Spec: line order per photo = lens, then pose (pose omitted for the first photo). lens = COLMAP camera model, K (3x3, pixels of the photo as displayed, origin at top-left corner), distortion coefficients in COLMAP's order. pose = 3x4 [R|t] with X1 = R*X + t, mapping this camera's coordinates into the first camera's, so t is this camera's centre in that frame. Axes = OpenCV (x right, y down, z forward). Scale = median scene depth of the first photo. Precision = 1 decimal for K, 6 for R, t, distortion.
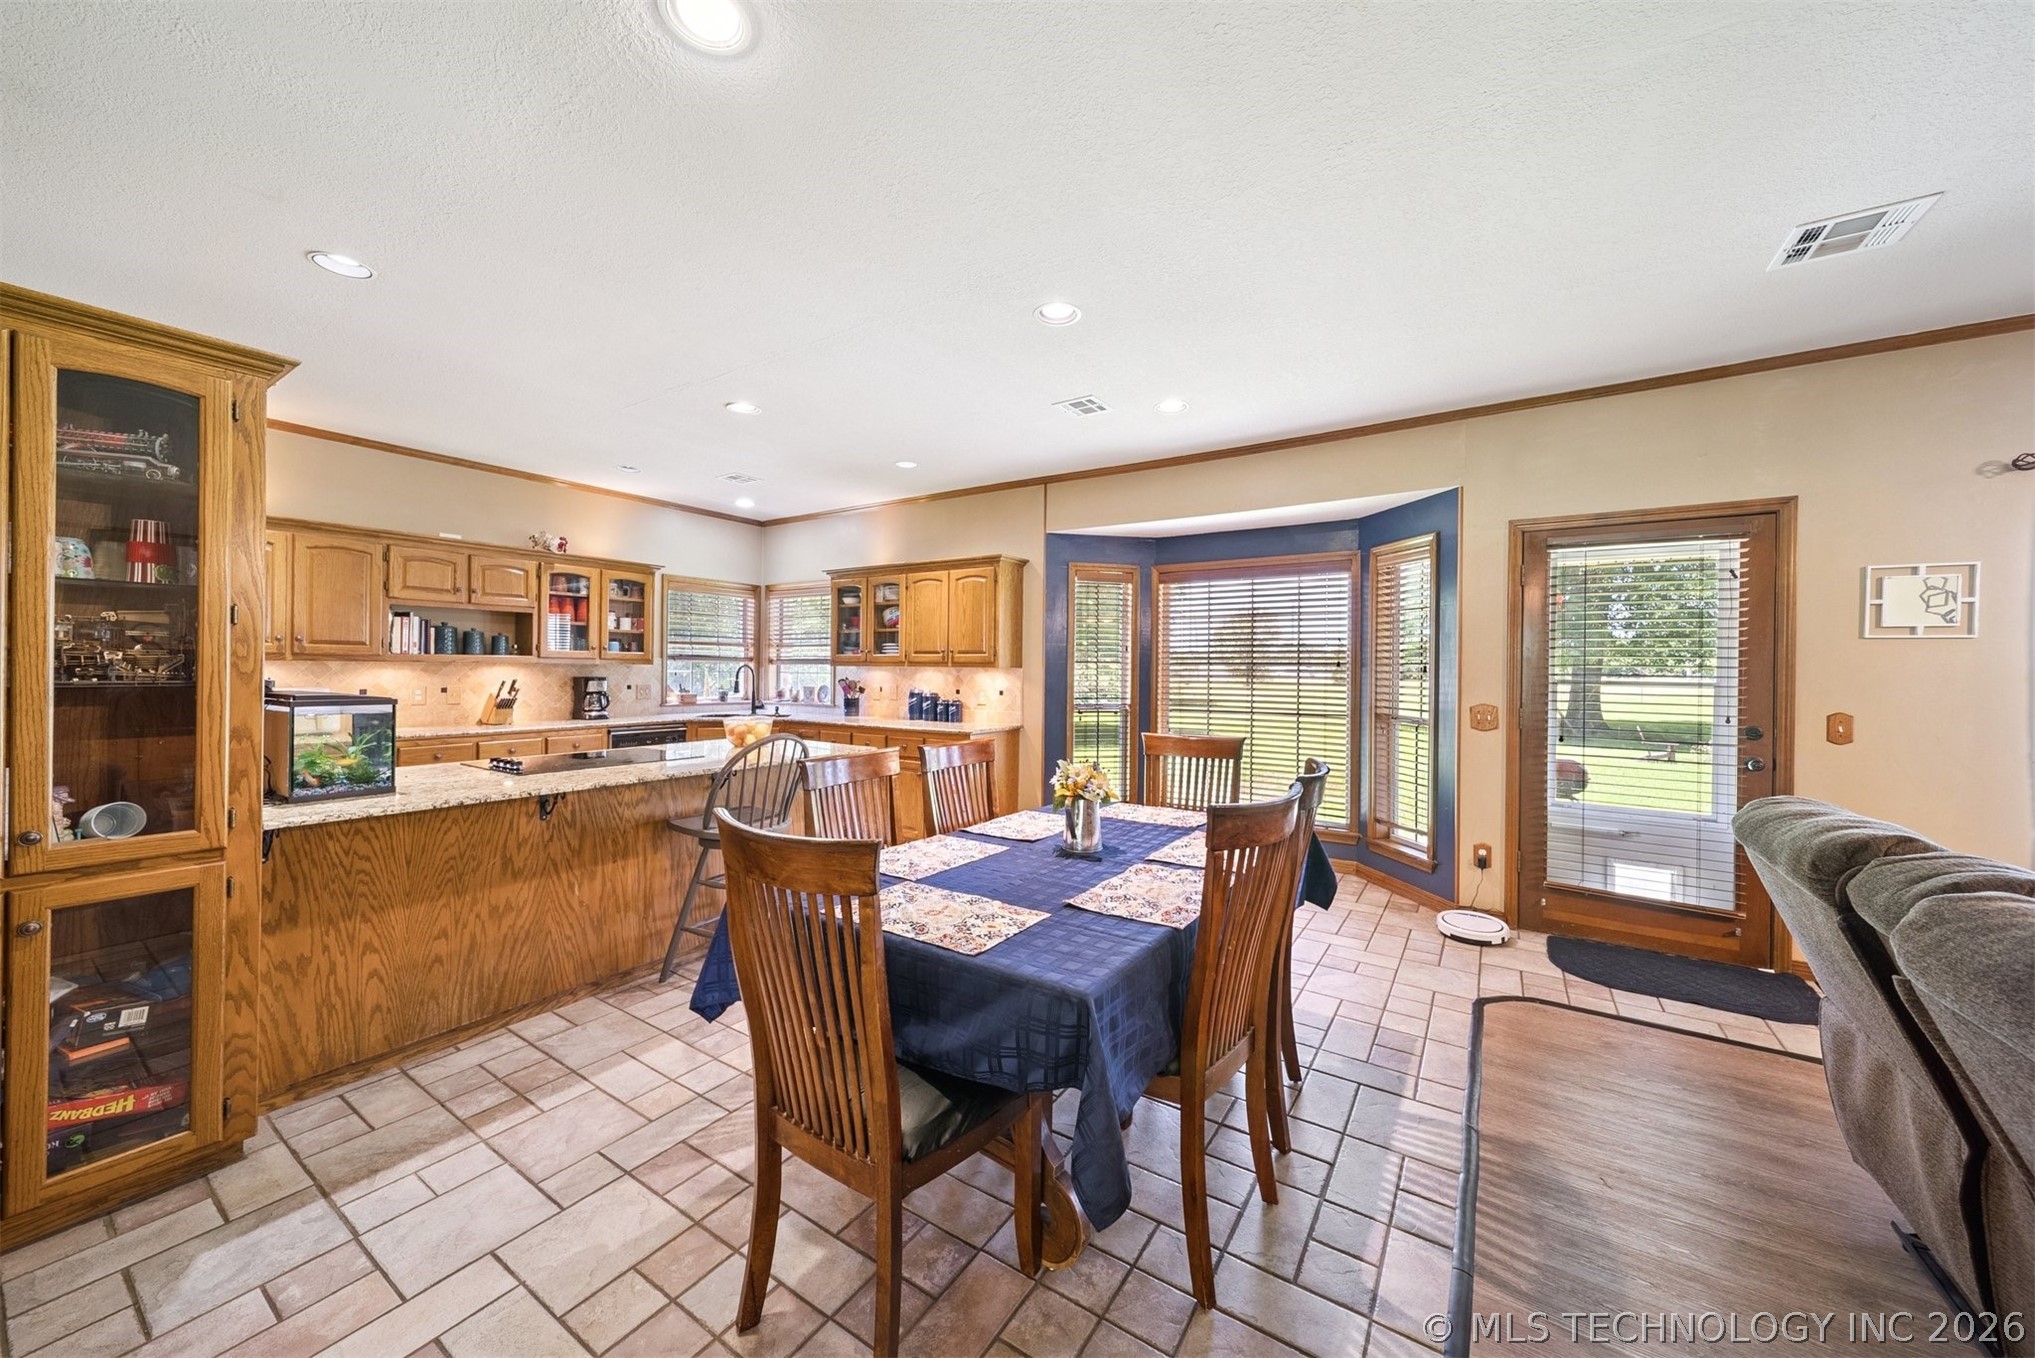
lens RADIAL K [[742.2, 0, 1030.7], [0, 742.2, 666.6], [0, 0, 1]] dist [0.003590, -0.001170]
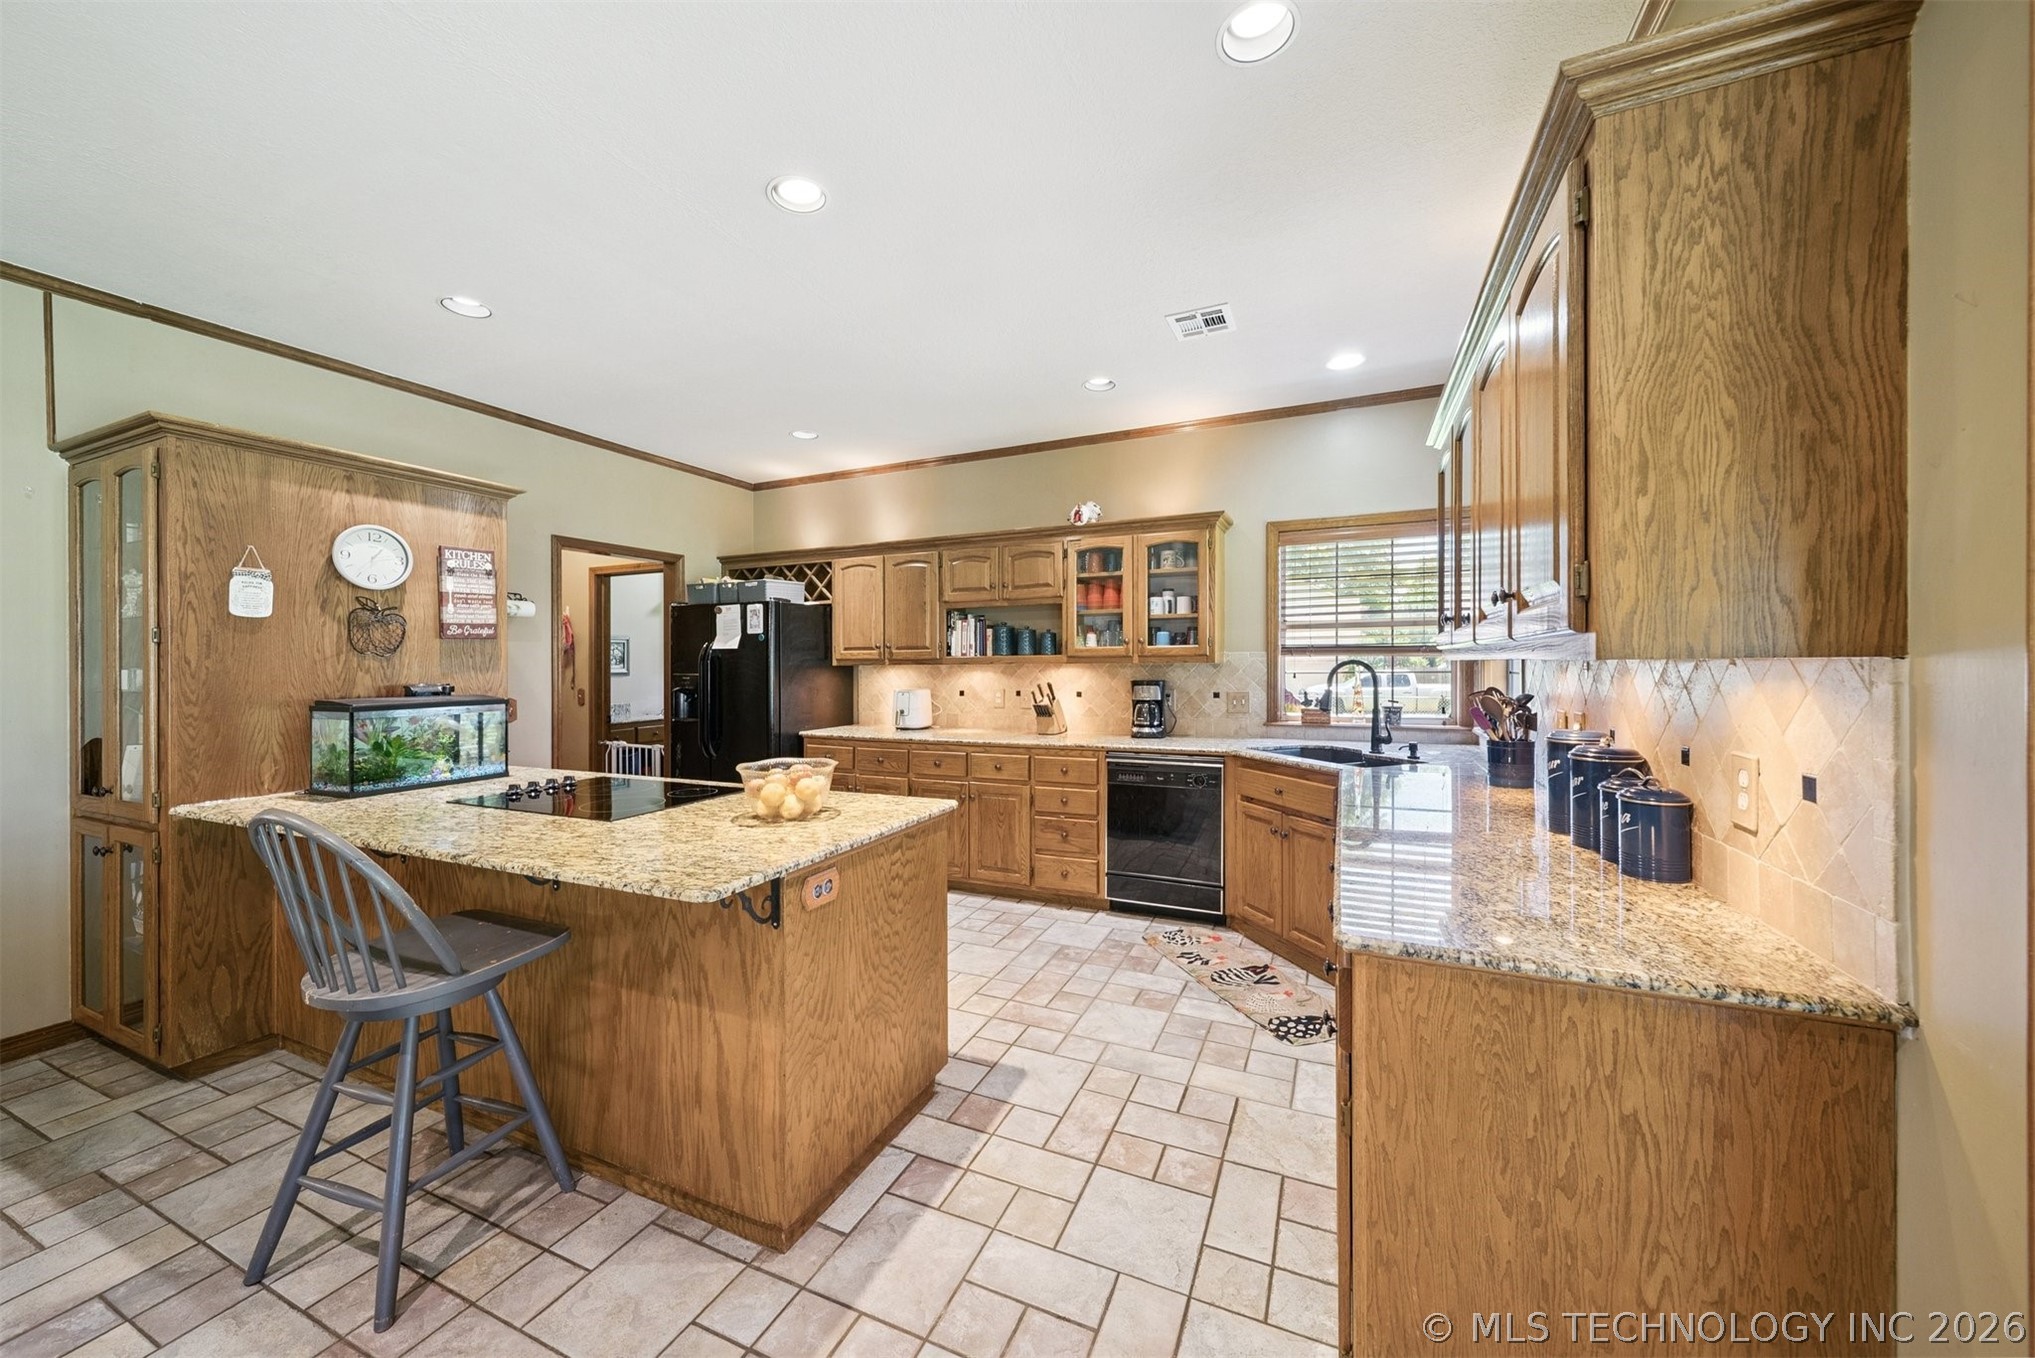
lens RADIAL K [[742.2, 0, 1029.6], [0, 742.2, 664.8], [0, 0, 1]] dist [0.003590, -0.001170]
pose [[0.162278, -0.007500, -0.986717, 0.141038], [0.013461, 0.999895, -0.005387, 0.000791], [0.986653, -0.012408, 0.162362, 0.831401]]
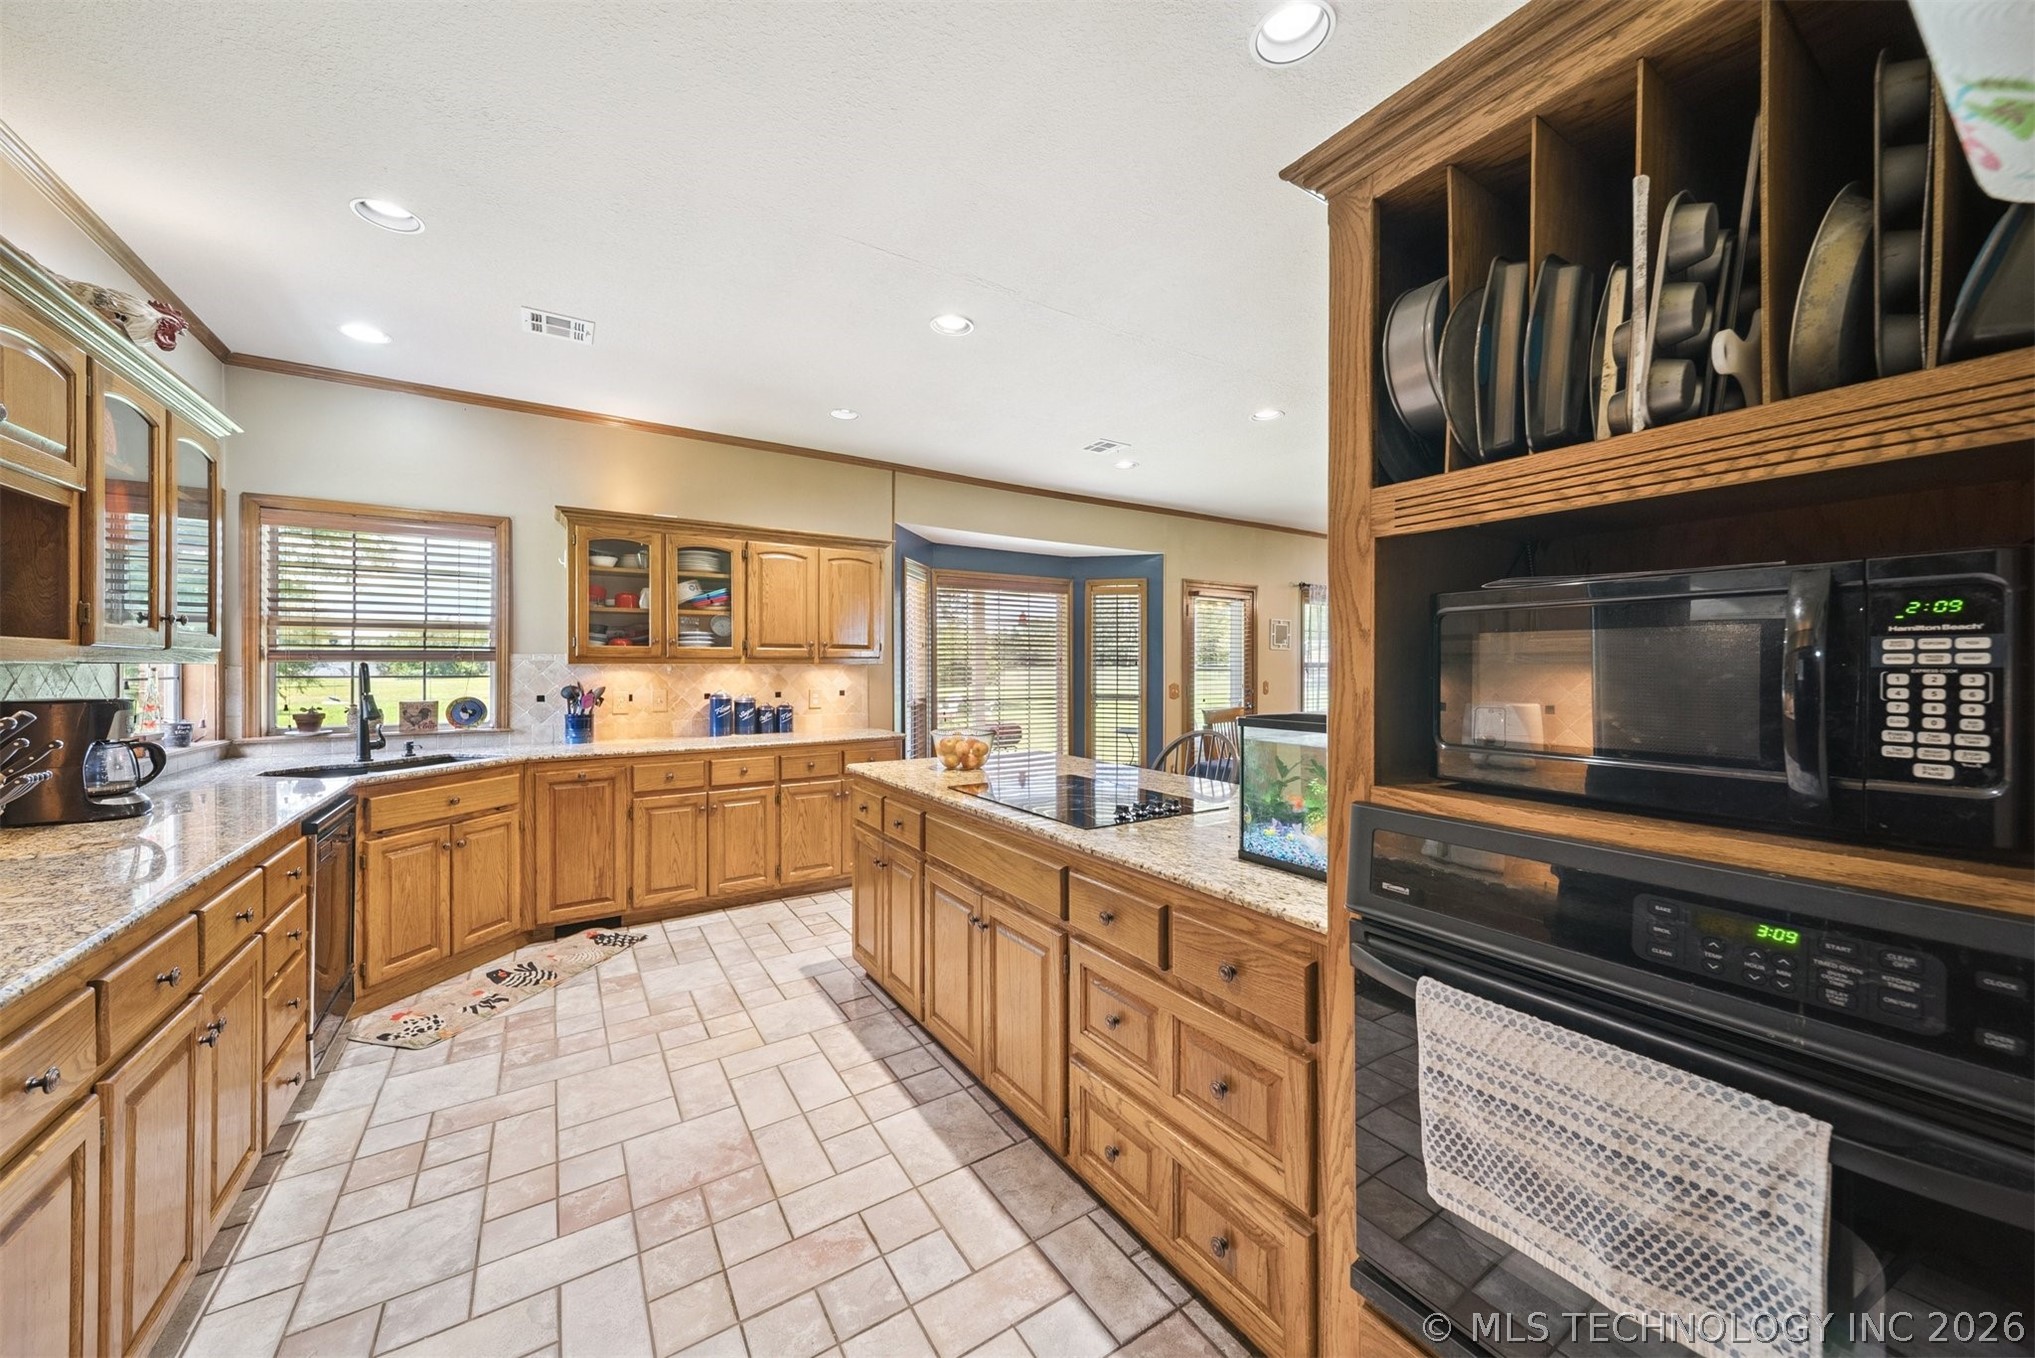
lens RADIAL K [[742.2, 0, 1034.7], [0, 742.2, 660.0], [0, 0, 1]] dist [0.003590, -0.001170]
pose [[0.386352, -0.002166, 0.922349, -0.816288], [0.001425, 0.999997, 0.001751, -0.005328], [-0.922350, 0.000638, 0.386354, 0.481543]]
